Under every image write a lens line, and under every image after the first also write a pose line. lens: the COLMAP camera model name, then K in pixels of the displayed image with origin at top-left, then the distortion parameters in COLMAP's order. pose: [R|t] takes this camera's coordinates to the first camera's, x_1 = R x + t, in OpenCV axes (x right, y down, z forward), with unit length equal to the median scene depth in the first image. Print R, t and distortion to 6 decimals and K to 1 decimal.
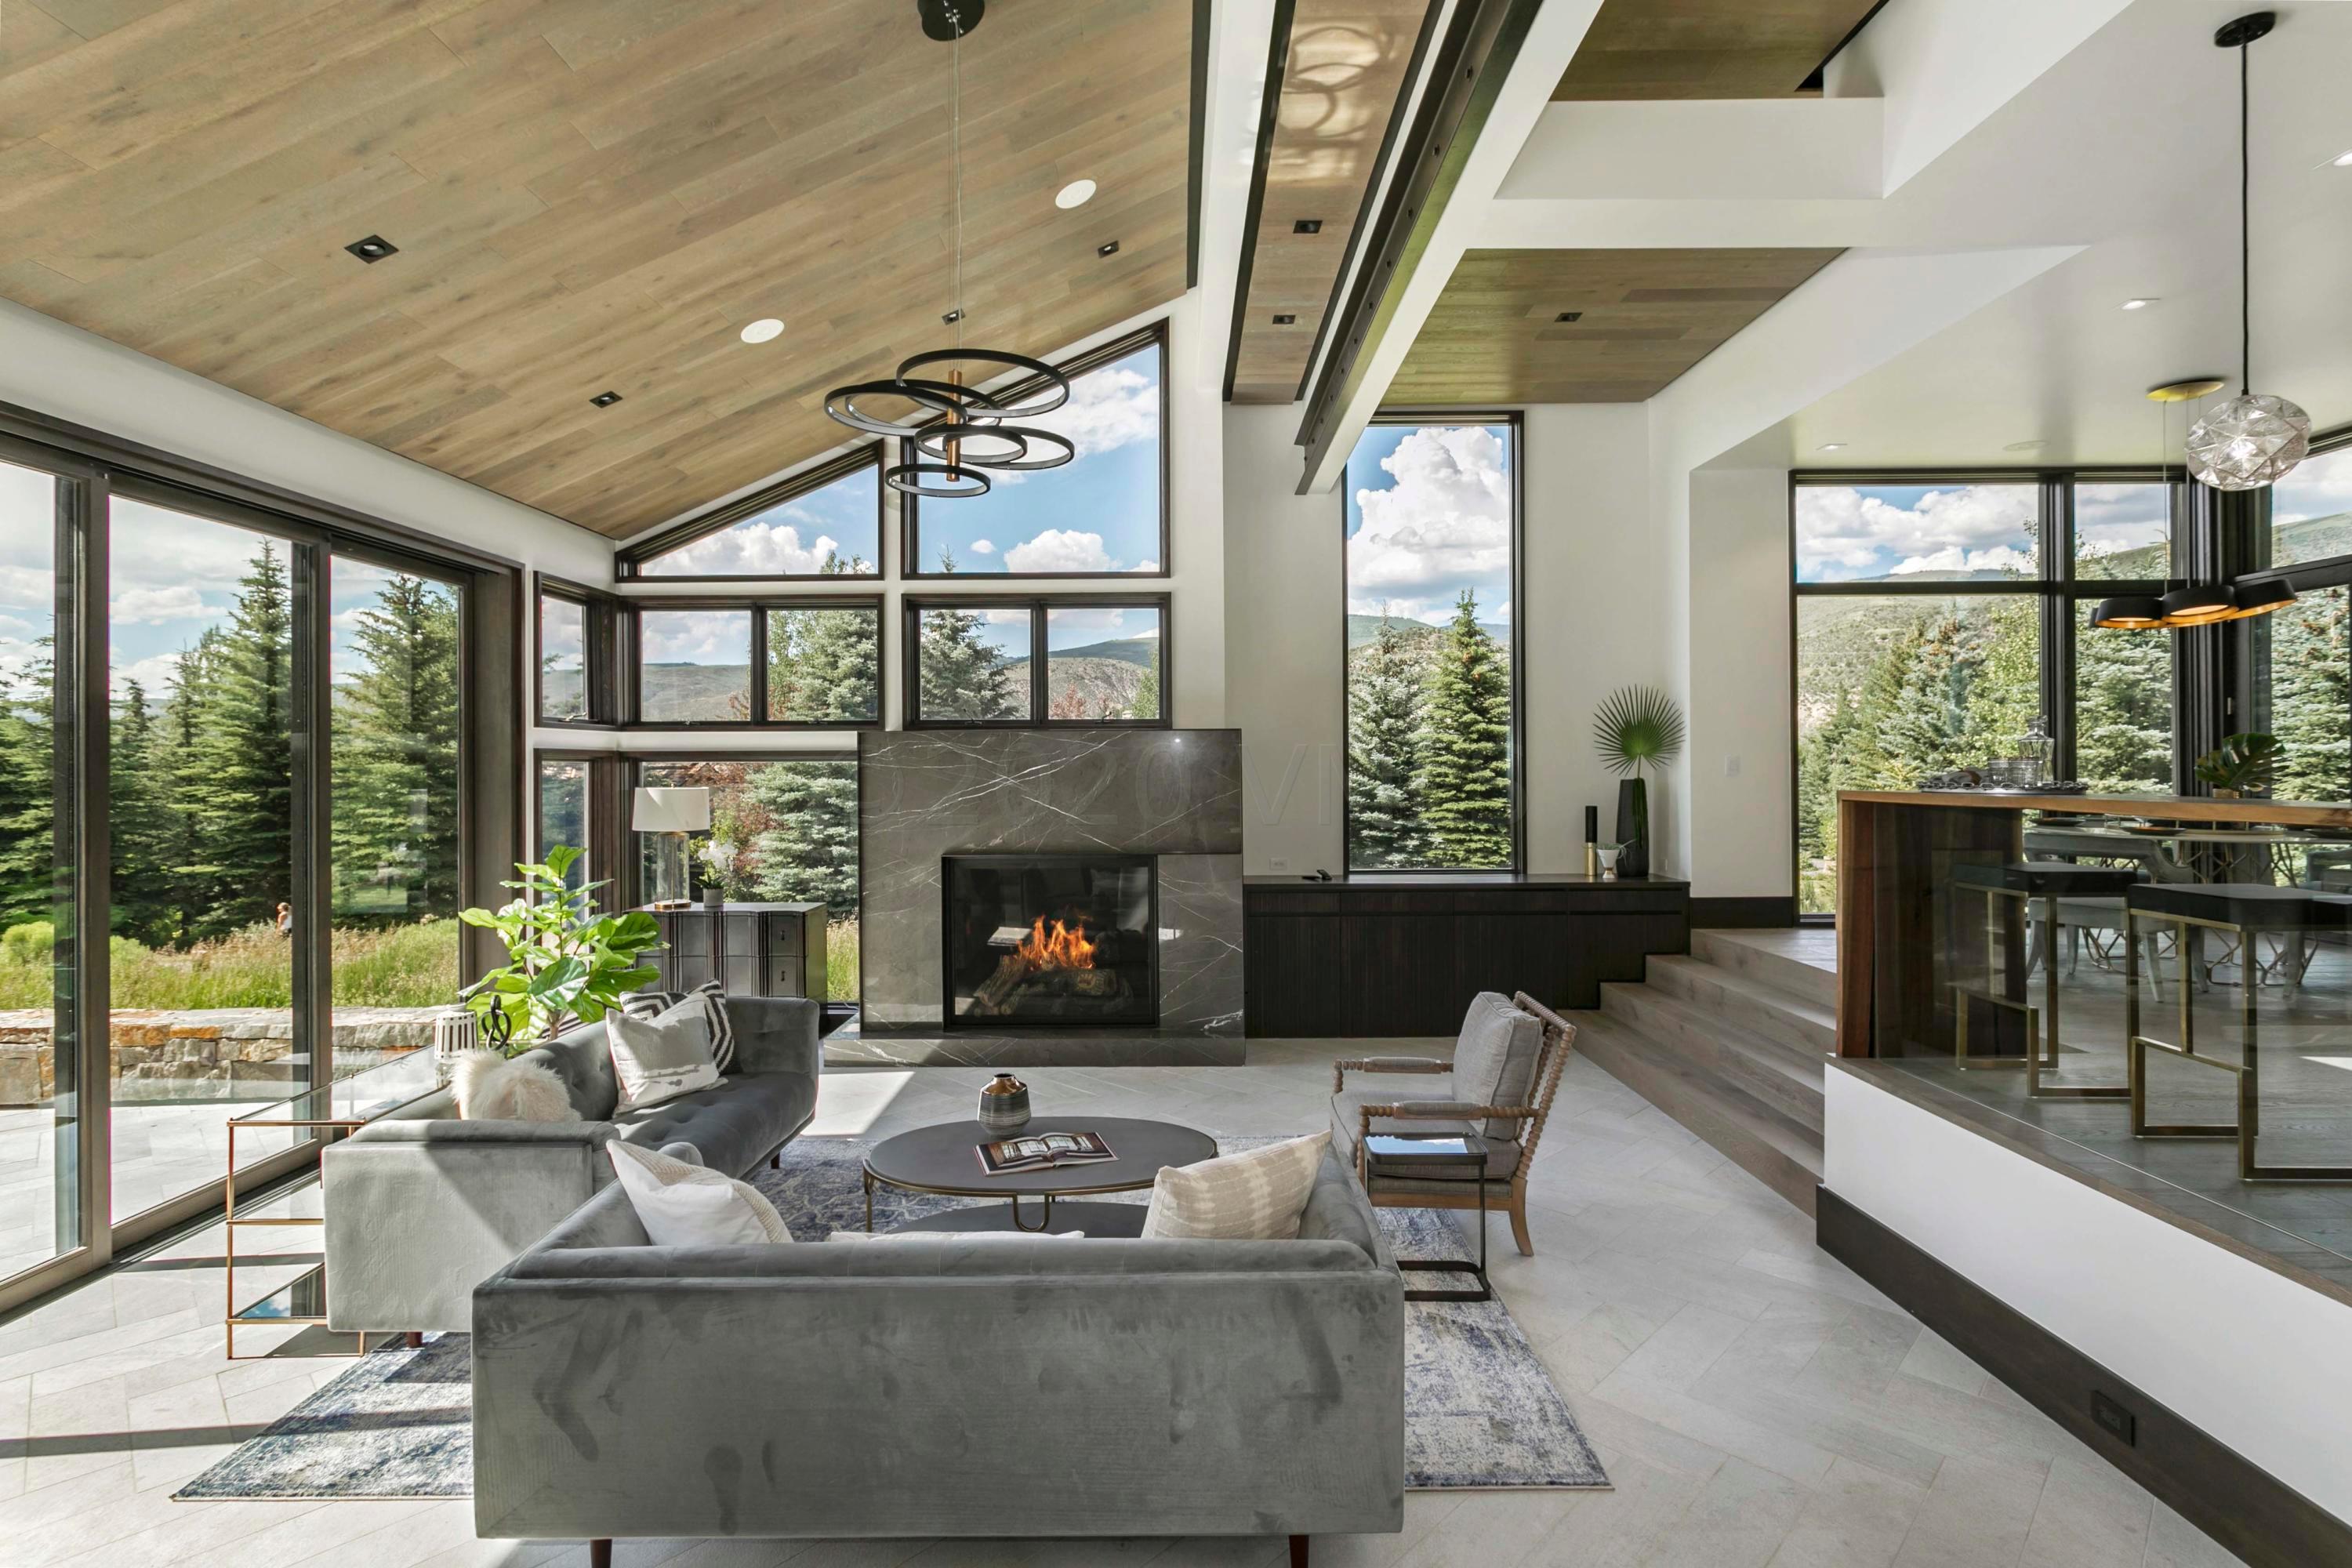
lens RADIAL K [[1123.4, 0, 1170.3], [0, 1123.4, 767.1], [0, 0, 1]] dist [-0.000633, 0.001938]
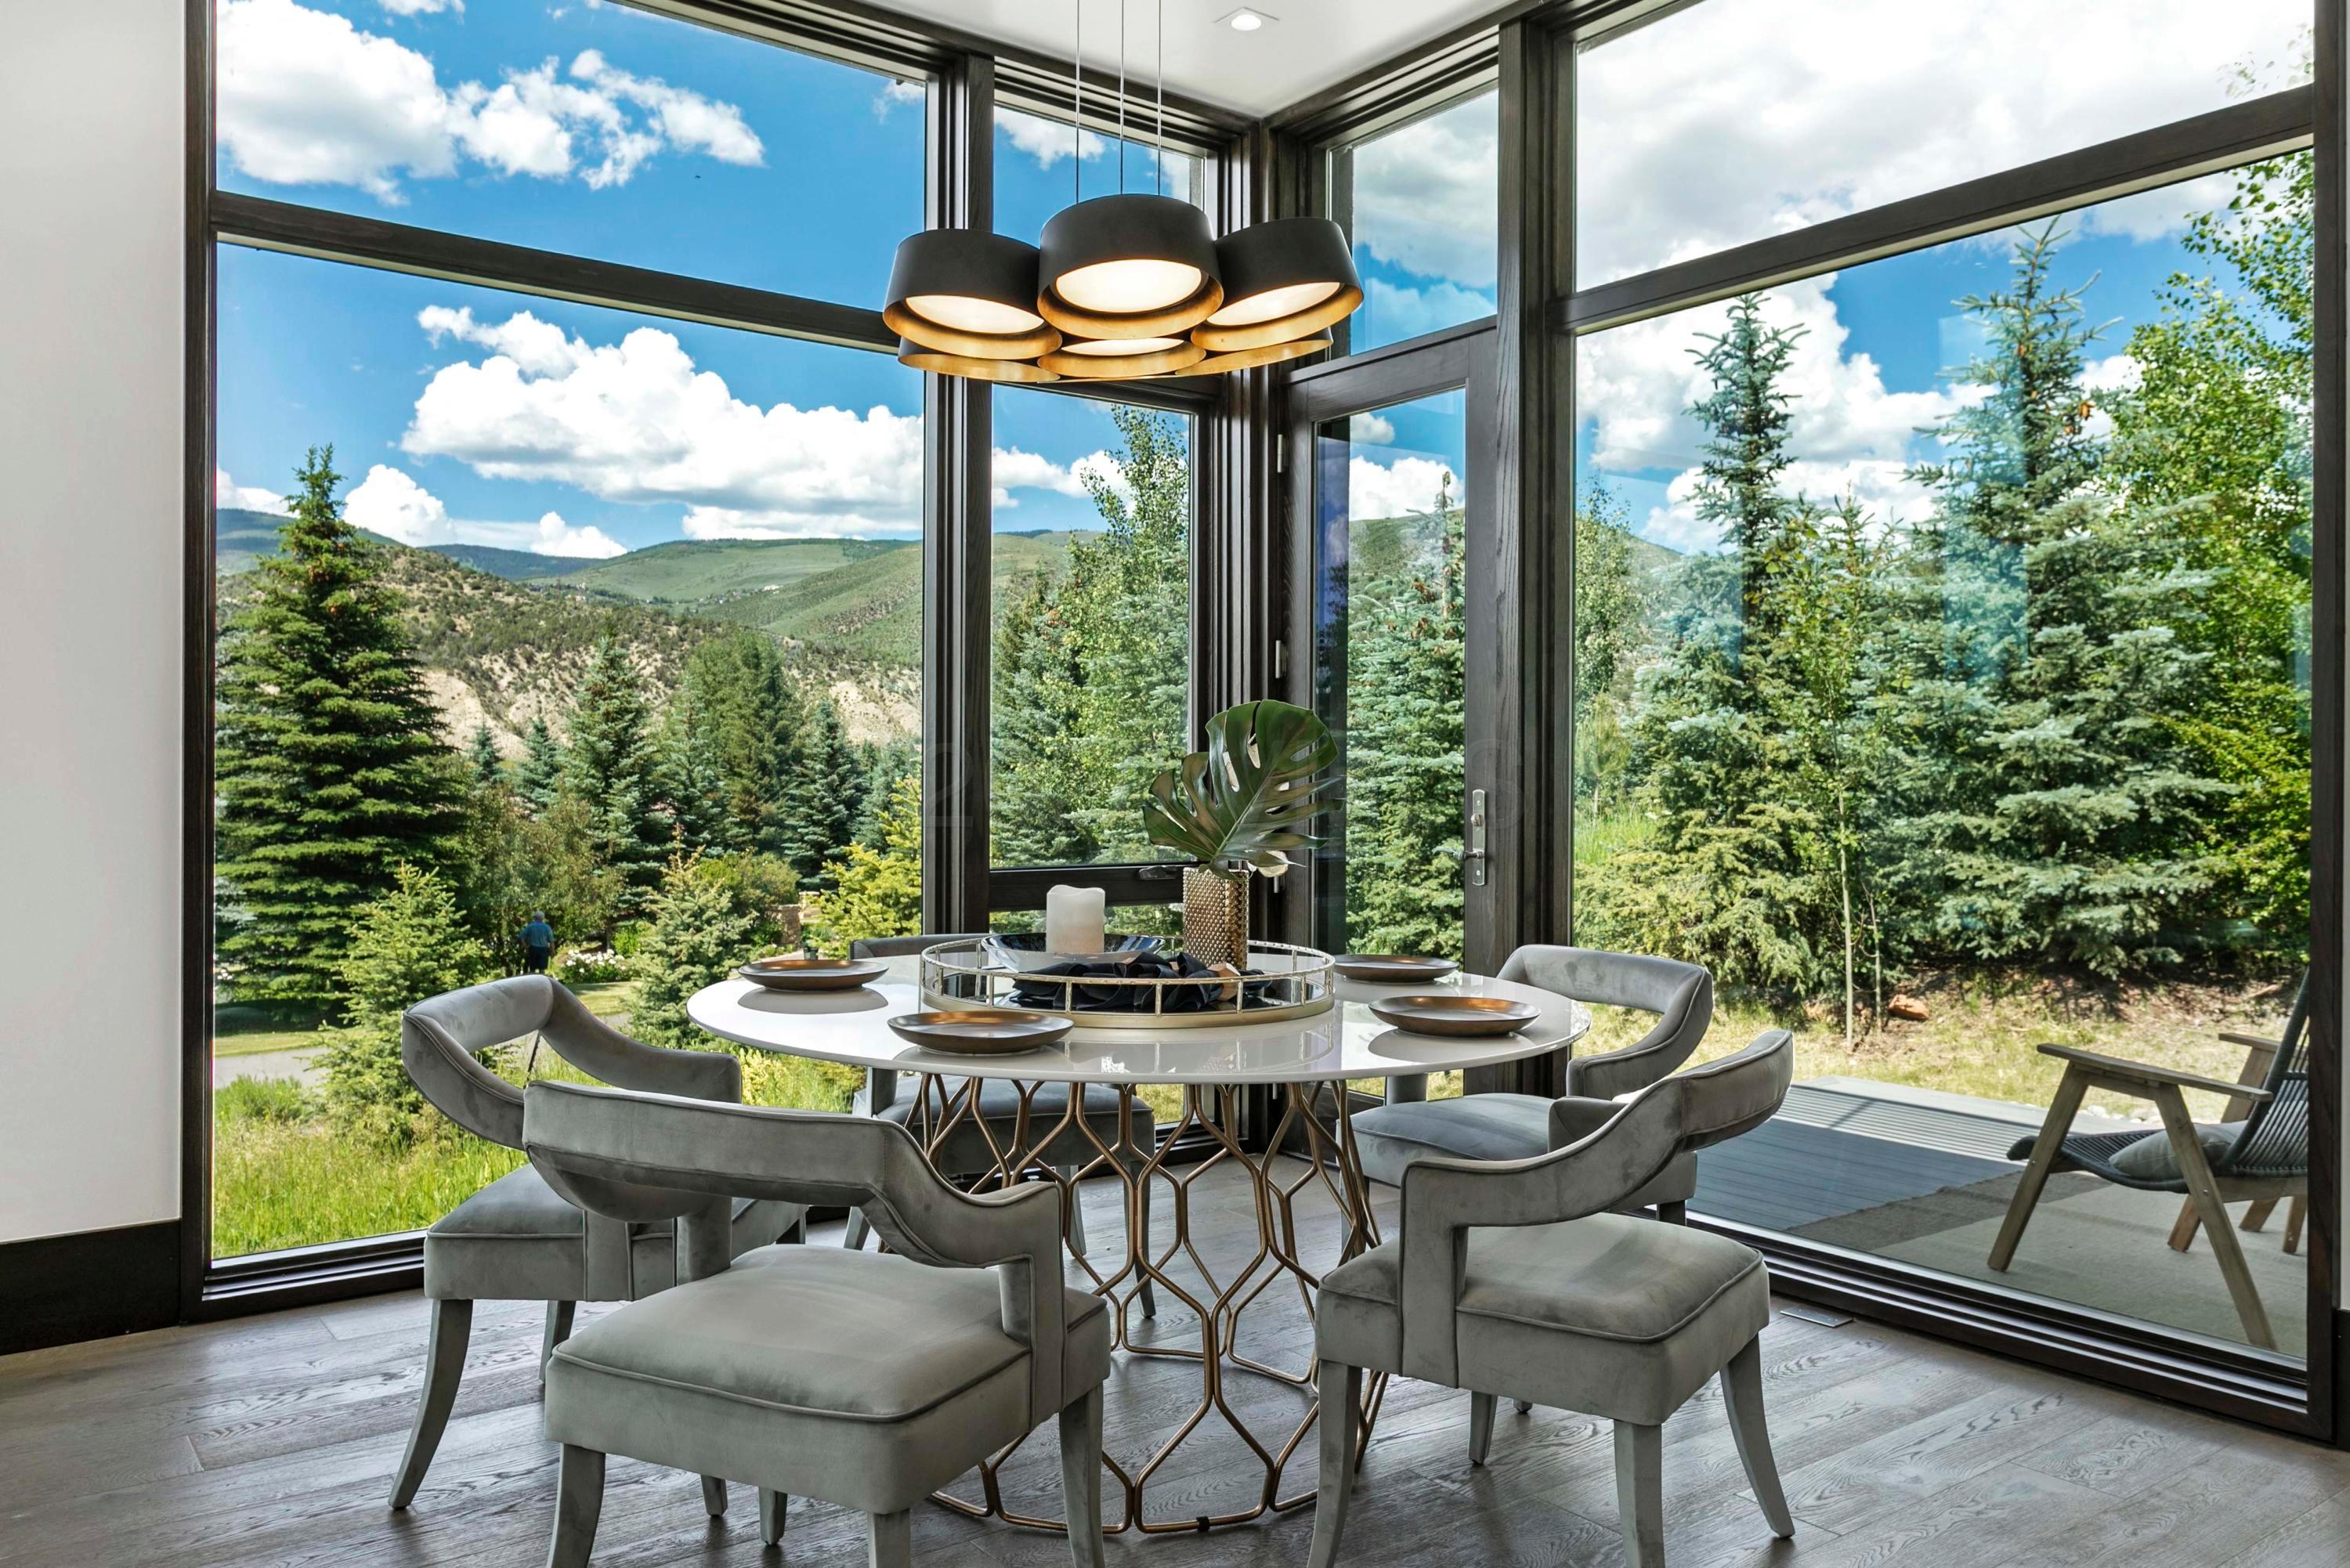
lens RADIAL K [[1709.1, 0, 1217.0], [0, 1709.1, 766.3], [0, 0, 1]] dist [-0.026797, -0.002953]
pose [[0.784113, 0.013136, 0.620479, 0.539803], [-0.008398, 0.999909, -0.010556, -0.004819], [-0.620561, 0.003067, 0.784152, 0.517224]]
